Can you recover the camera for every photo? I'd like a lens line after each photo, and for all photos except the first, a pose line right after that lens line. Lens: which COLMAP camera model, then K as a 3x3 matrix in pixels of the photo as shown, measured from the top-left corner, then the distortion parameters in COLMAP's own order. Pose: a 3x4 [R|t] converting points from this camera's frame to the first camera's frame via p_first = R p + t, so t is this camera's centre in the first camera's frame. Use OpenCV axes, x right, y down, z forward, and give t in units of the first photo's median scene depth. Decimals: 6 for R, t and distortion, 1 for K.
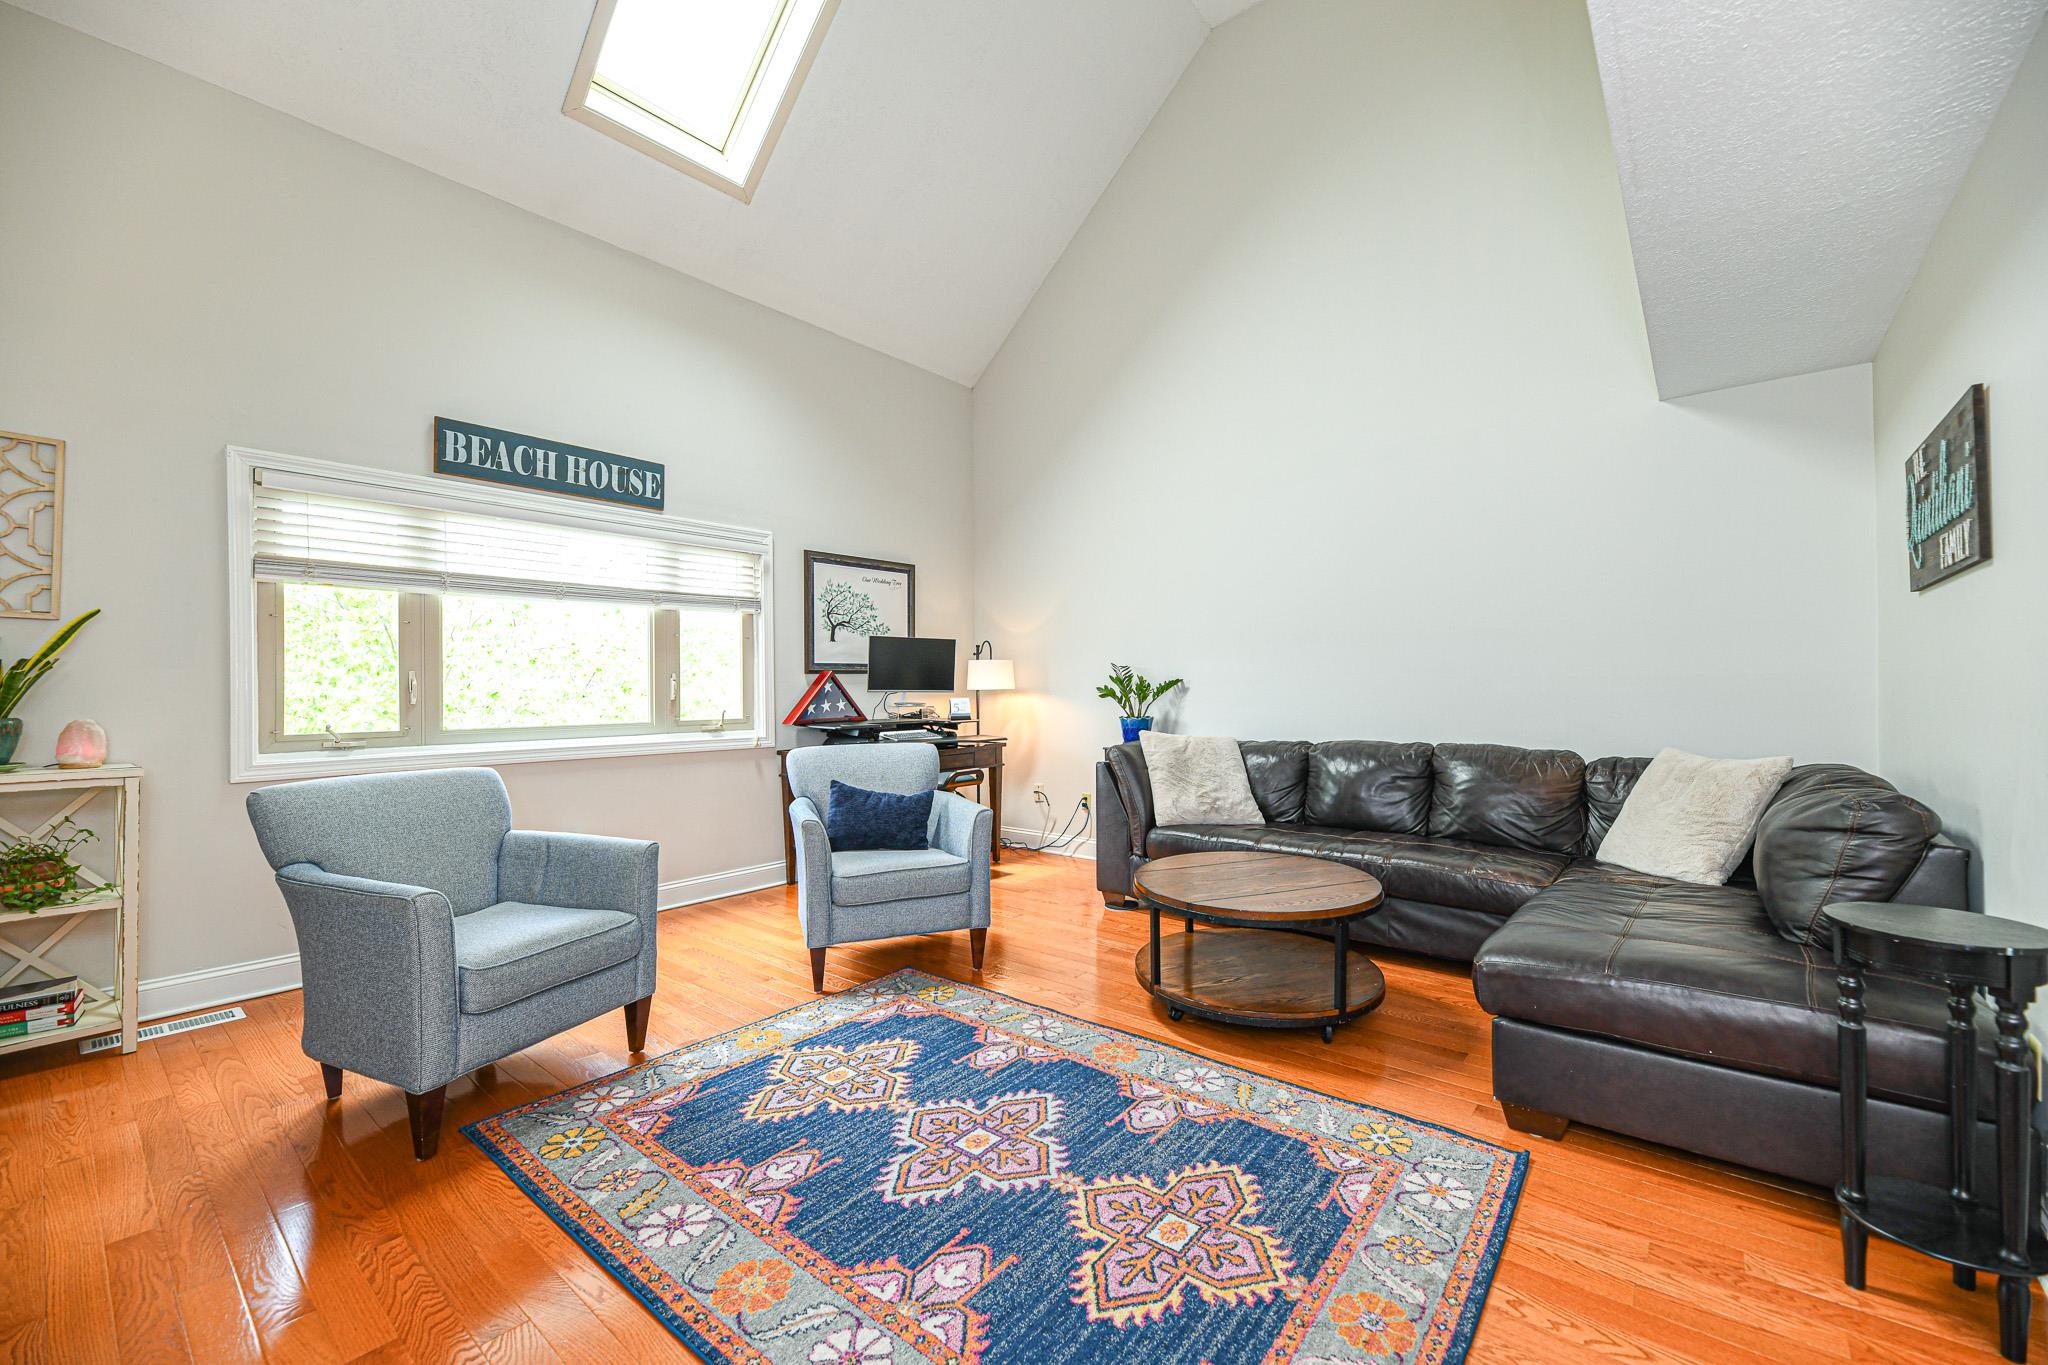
lens RADIAL K [[824.3, 0, 1024.0], [0, 824.3, 682.5], [0, 0, 1]] dist [-0.001638, -0.002966]
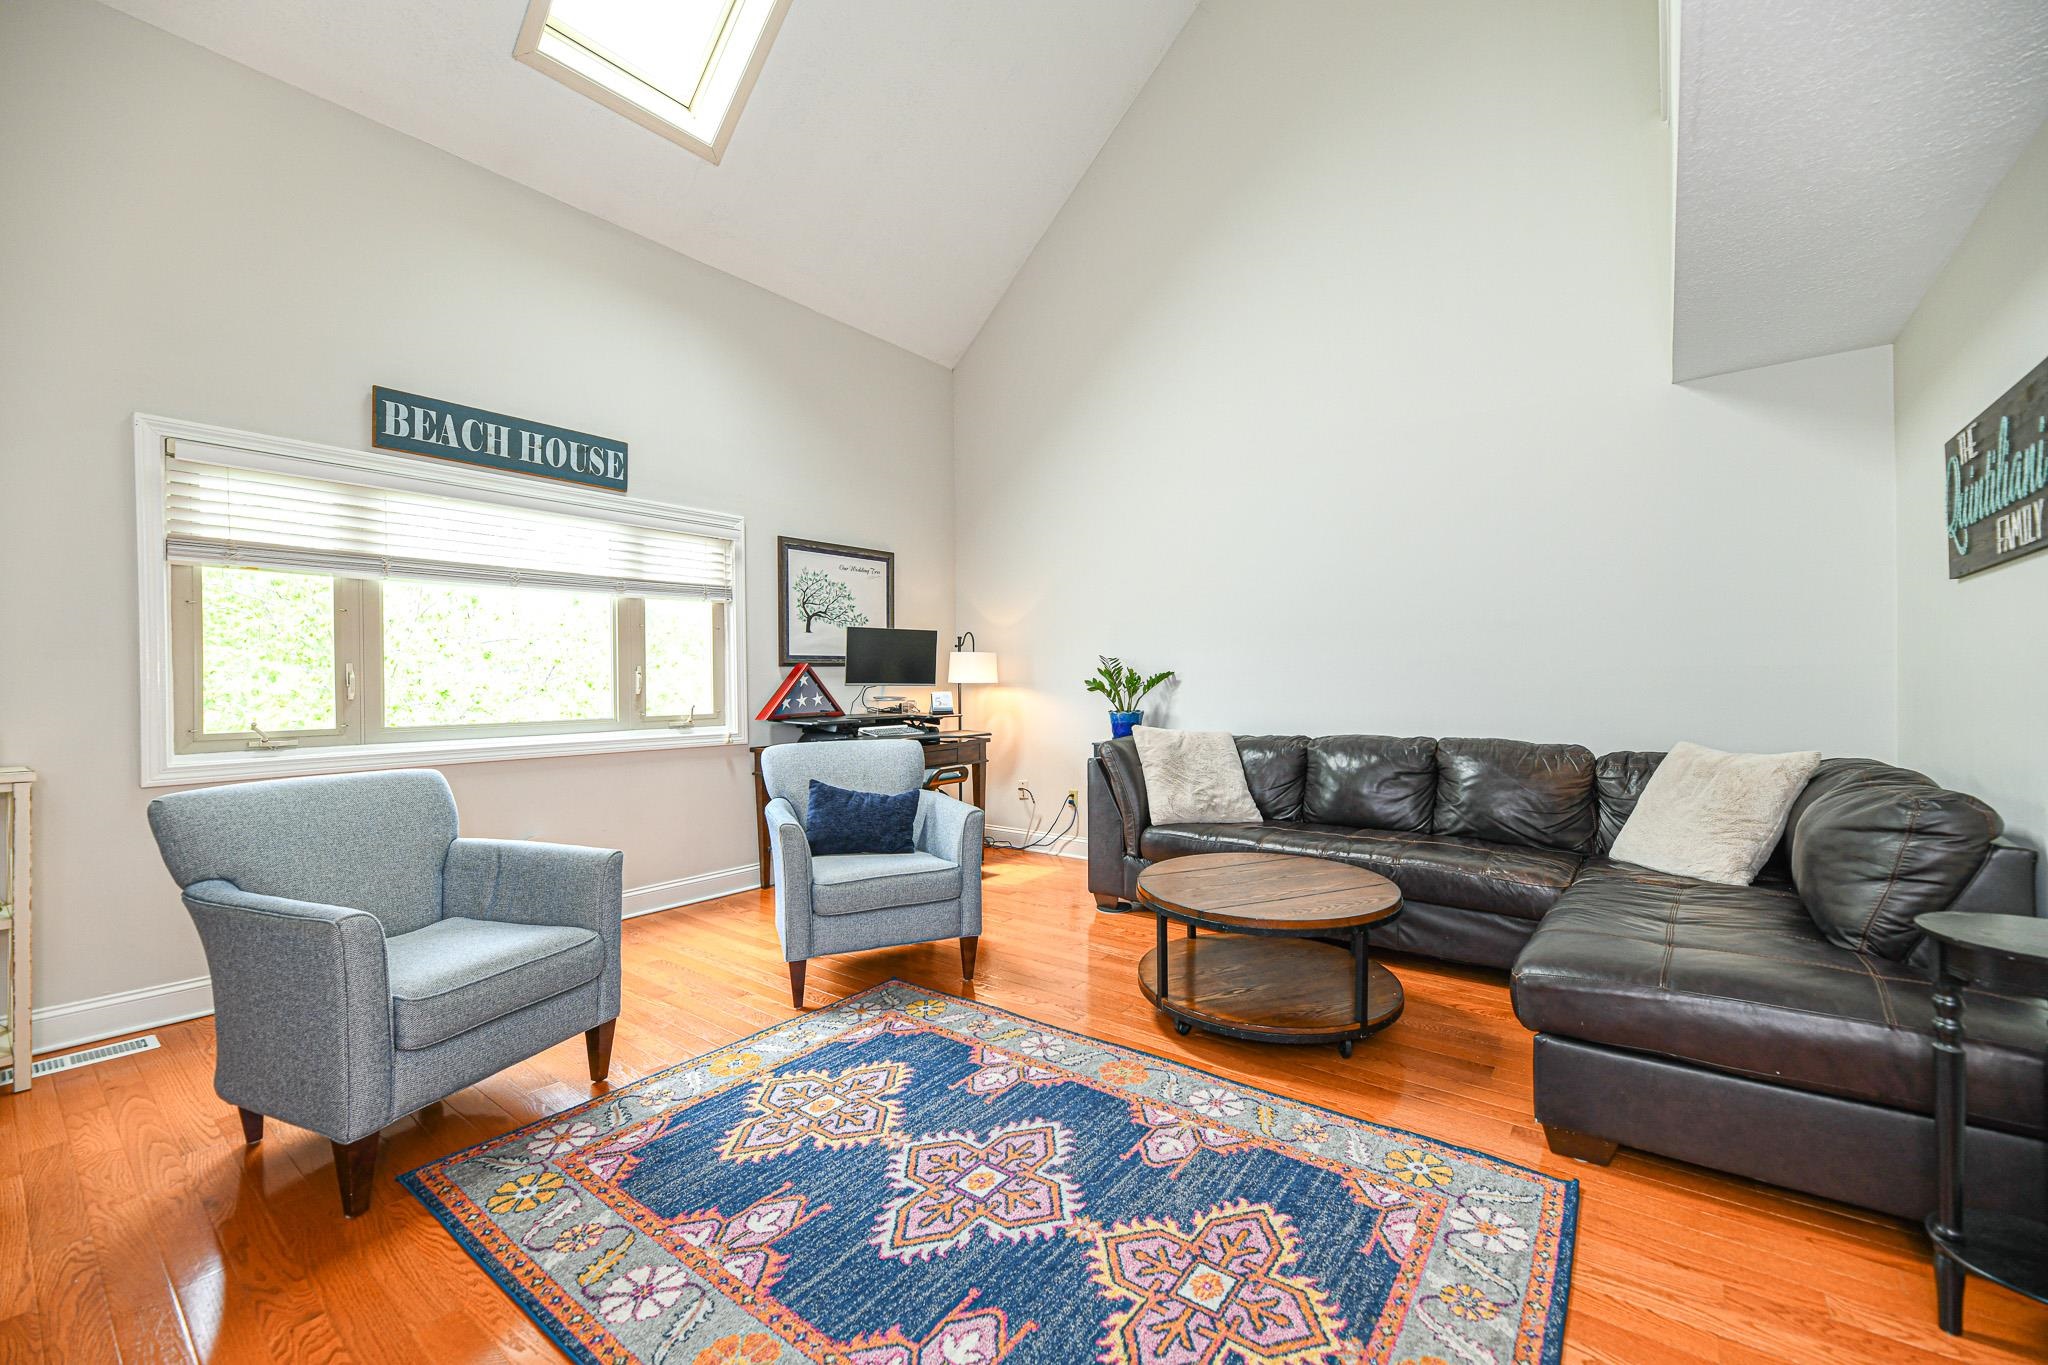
lens RADIAL K [[824.3, 0, 1024.0], [0, 824.3, 682.5], [0, 0, 1]] dist [-0.001638, -0.002966]
pose [[0.999392, -0.001356, 0.034851, -0.031876], [0.001076, 0.999967, 0.008061, 0.000986], [-0.034861, -0.008018, 0.999360, 0.076517]]
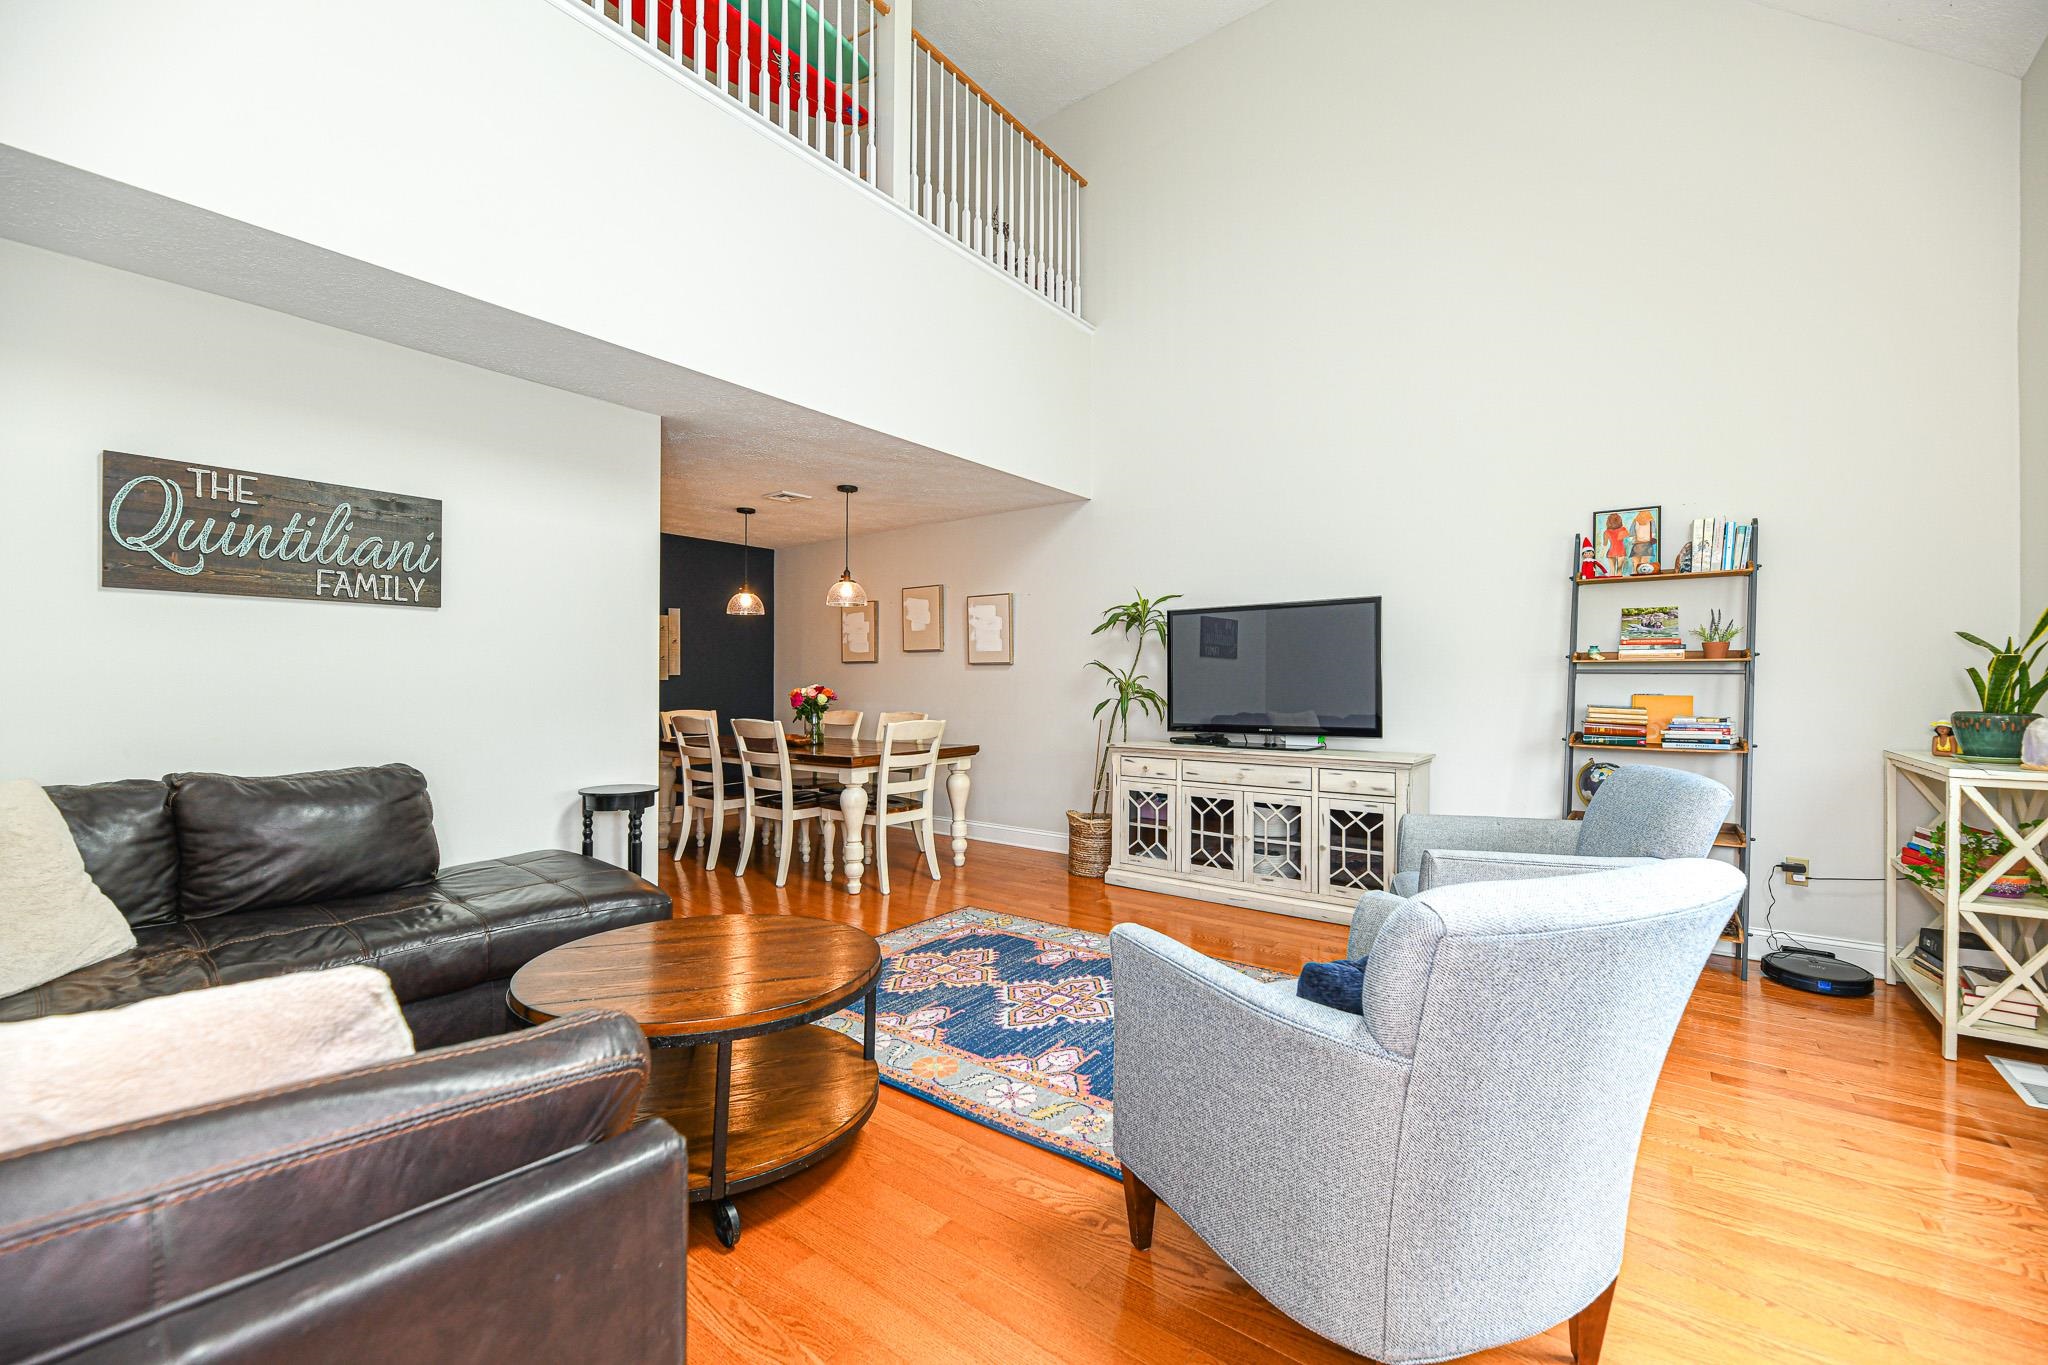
lens RADIAL K [[824.3, 0, 1024.0], [0, 824.3, 682.5], [0, 0, 1]] dist [-0.001638, -0.002966]
pose [[-0.999366, 0.000712, -0.035604, 0.041295], [0.000989, 0.999970, -0.007747, 0.010181], [0.035598, -0.007777, -0.999336, 1.921881]]
